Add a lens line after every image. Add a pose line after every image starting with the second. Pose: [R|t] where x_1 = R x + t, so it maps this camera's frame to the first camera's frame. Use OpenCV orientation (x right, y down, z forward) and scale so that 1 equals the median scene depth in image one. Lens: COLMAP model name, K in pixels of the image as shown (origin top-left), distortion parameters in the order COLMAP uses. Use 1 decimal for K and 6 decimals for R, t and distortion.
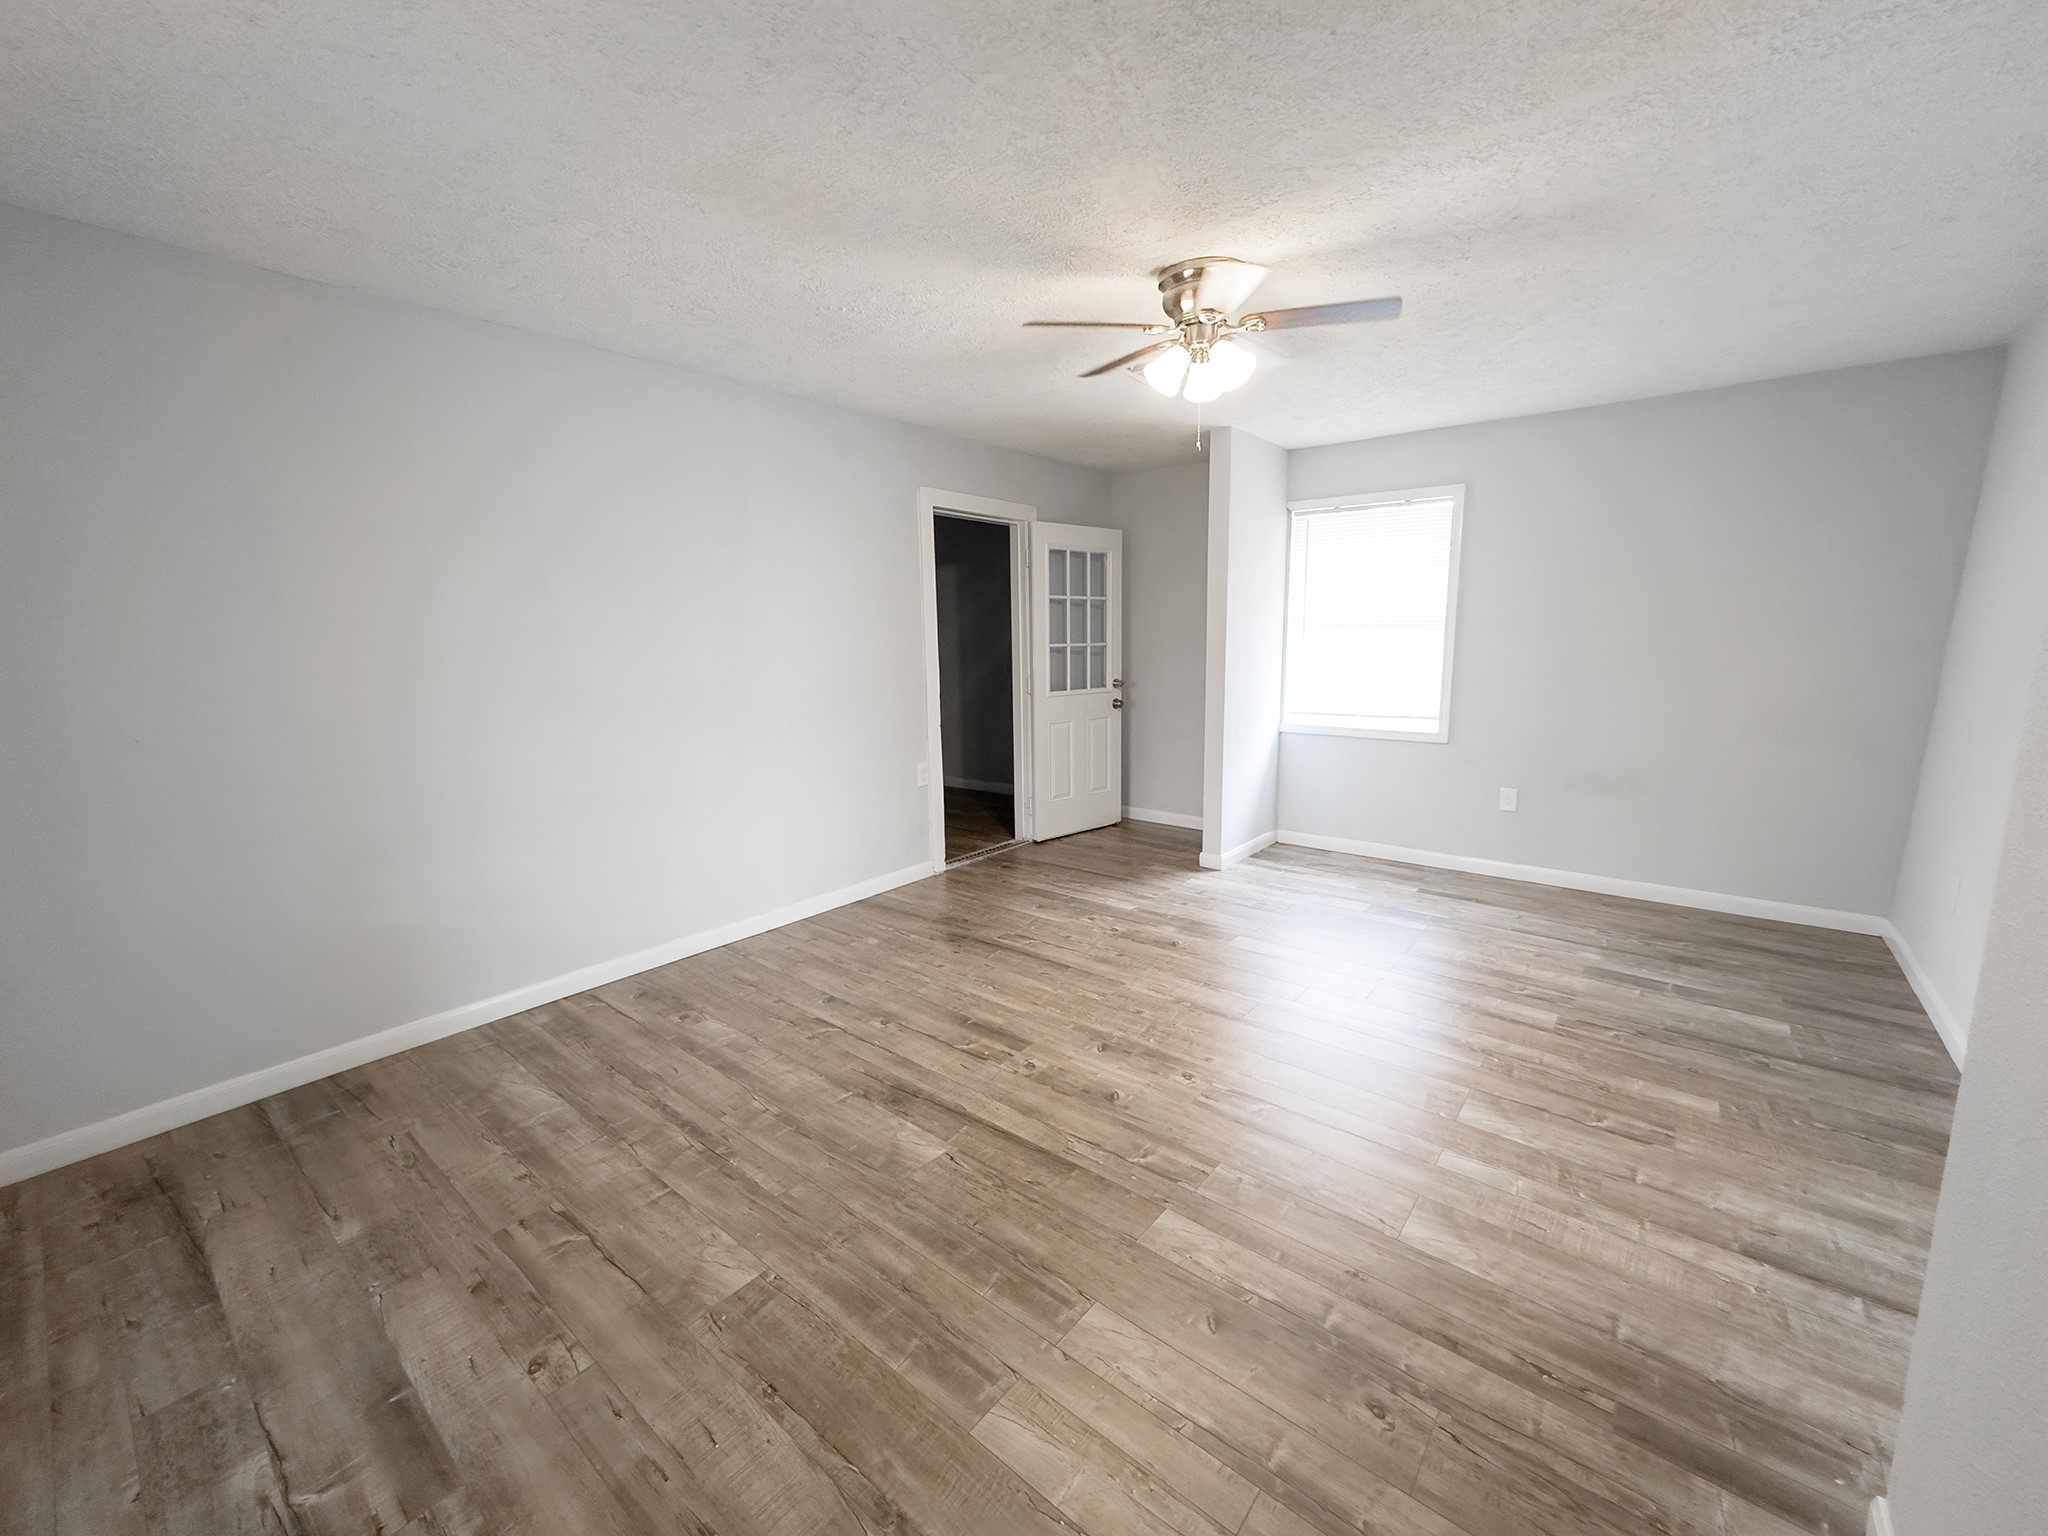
lens RADIAL K [[818.2, 0, 1025.3], [0, 818.2, 768.4], [0, 0, 1]] dist [-0.003034, 0.000463]
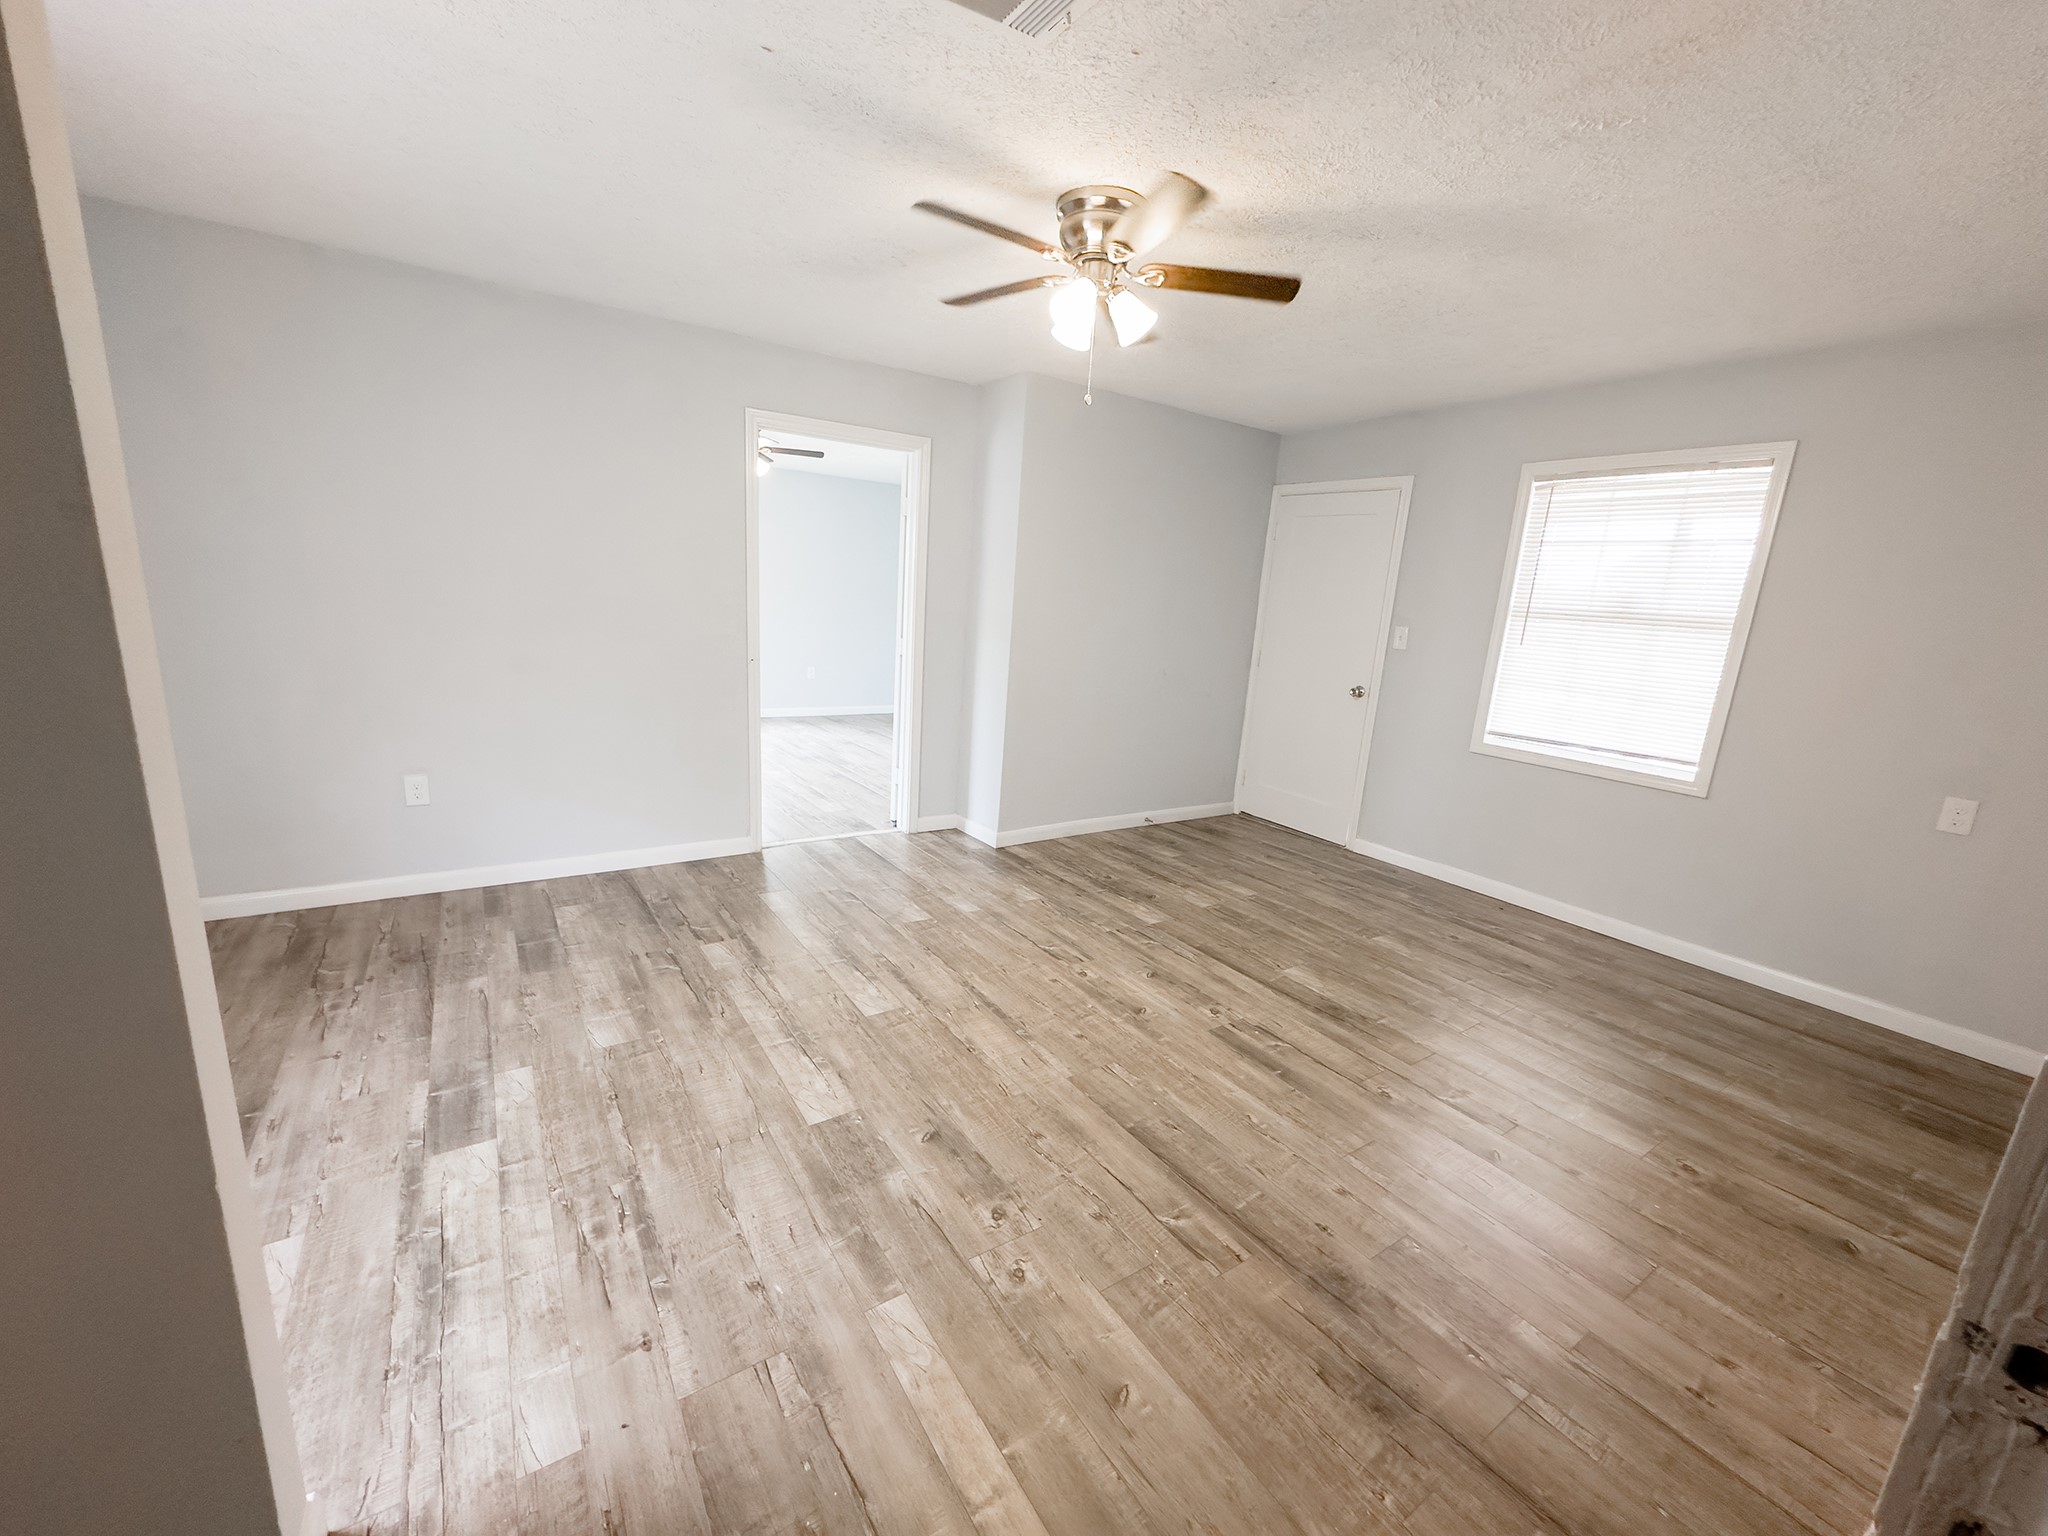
lens RADIAL K [[818.2, 0, 1025.3], [0, 818.2, 768.4], [0, 0, 1]] dist [-0.003034, 0.000463]
pose [[-0.954298, -0.108173, 0.278593, -0.019617], [0.002834, 0.928878, 0.370375, -0.309797], [-0.298844, 0.354238, -0.886120, 1.770807]]
